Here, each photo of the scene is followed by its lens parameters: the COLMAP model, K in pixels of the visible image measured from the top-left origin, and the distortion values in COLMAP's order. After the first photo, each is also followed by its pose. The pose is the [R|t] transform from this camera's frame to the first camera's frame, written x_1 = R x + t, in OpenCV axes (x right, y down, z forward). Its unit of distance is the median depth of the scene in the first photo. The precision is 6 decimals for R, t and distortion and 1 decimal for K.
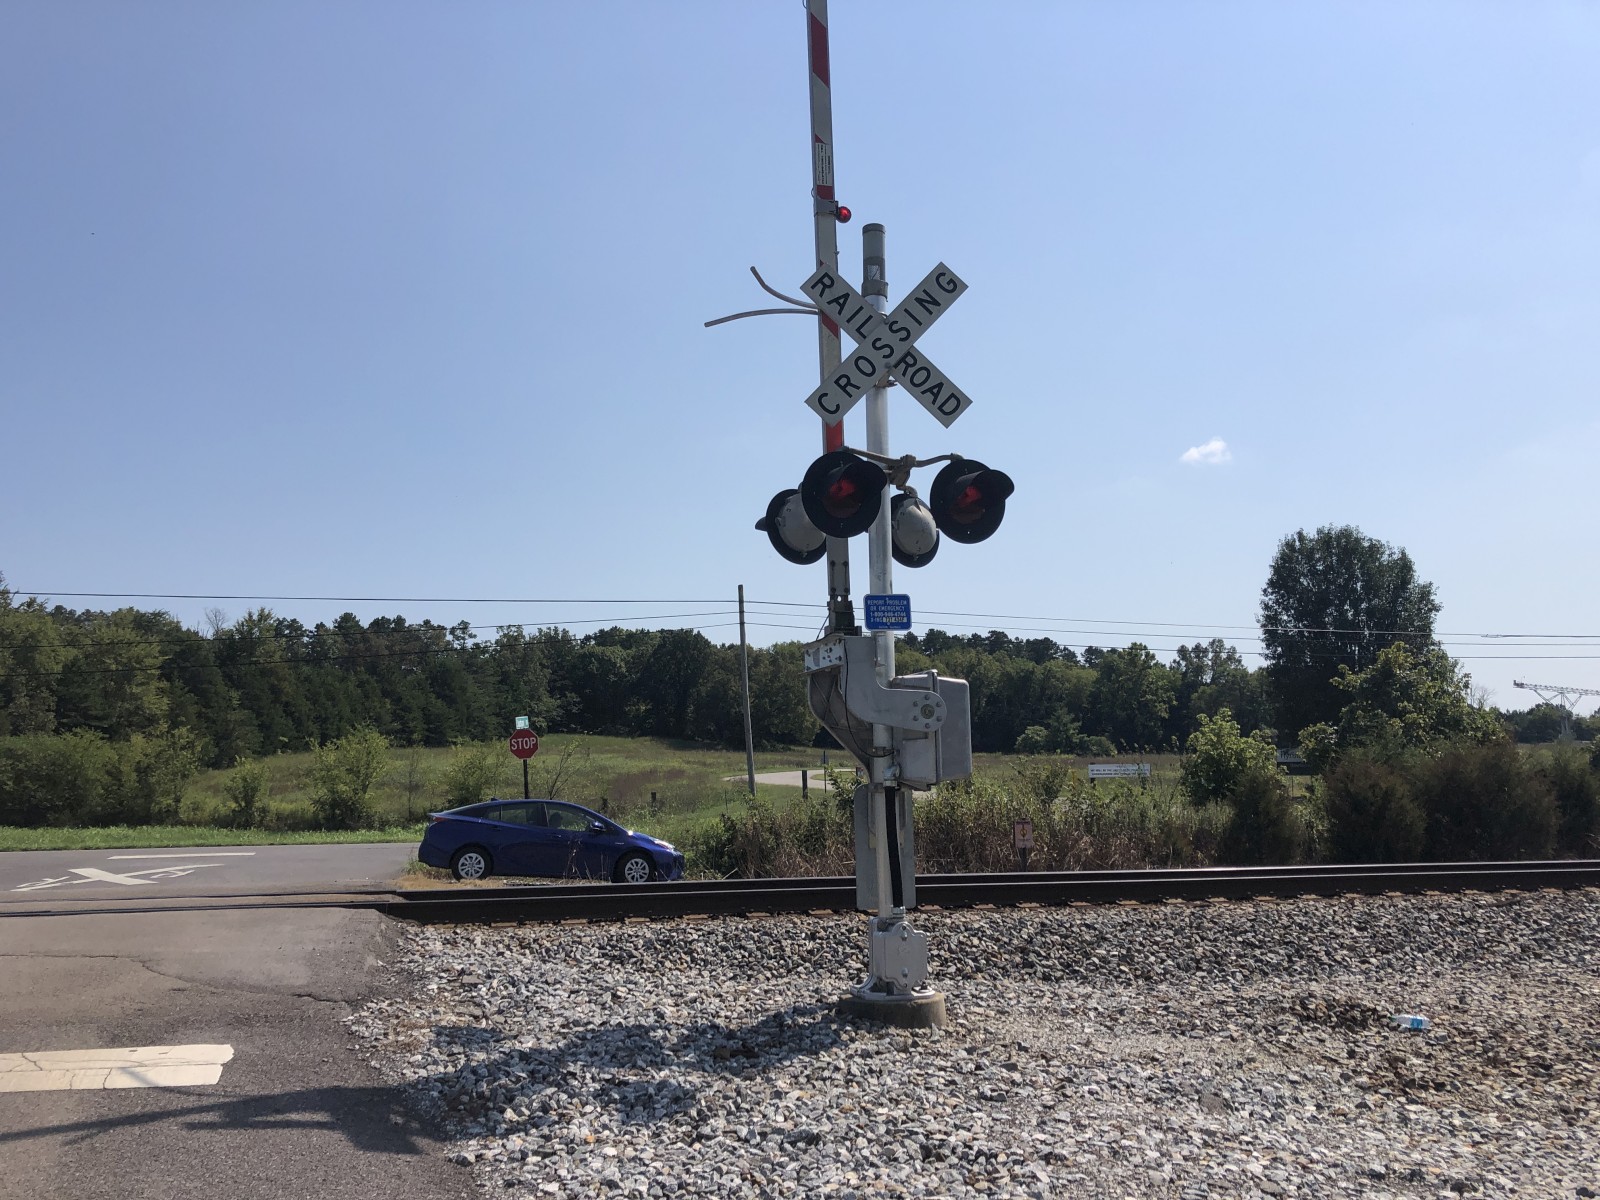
lens RADIAL K [[1298.9, 0, 784.5], [0, 1298.9, 604.4], [0, 0, 1]] dist [0.041610, -0.054667]
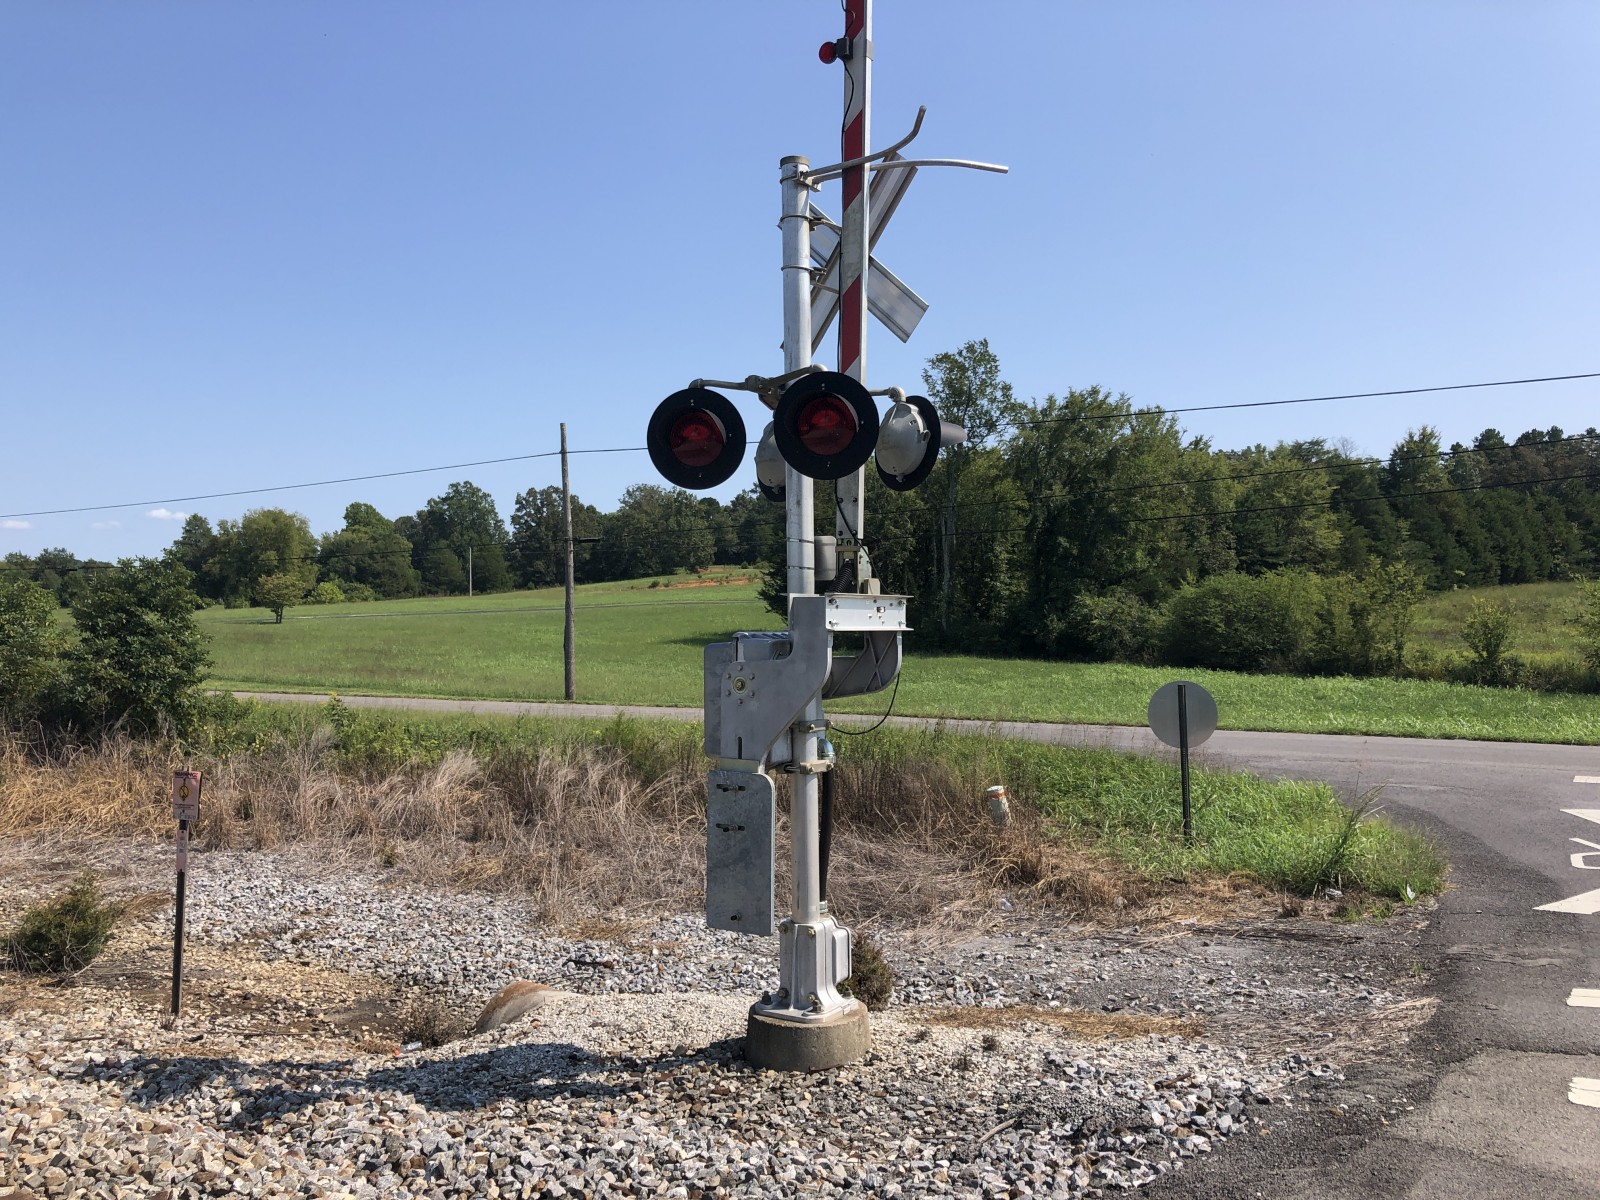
lens RADIAL K [[1298.9, 0, 810.3], [0, 1298.9, 608.2], [0, 0, 1]] dist [0.041610, -0.054667]
pose [[0.709071, 0.003885, -0.705127, -0.314060], [0.088485, 0.991590, 0.094444, 0.018604], [0.699564, -0.129360, 0.702764, 0.290050]]
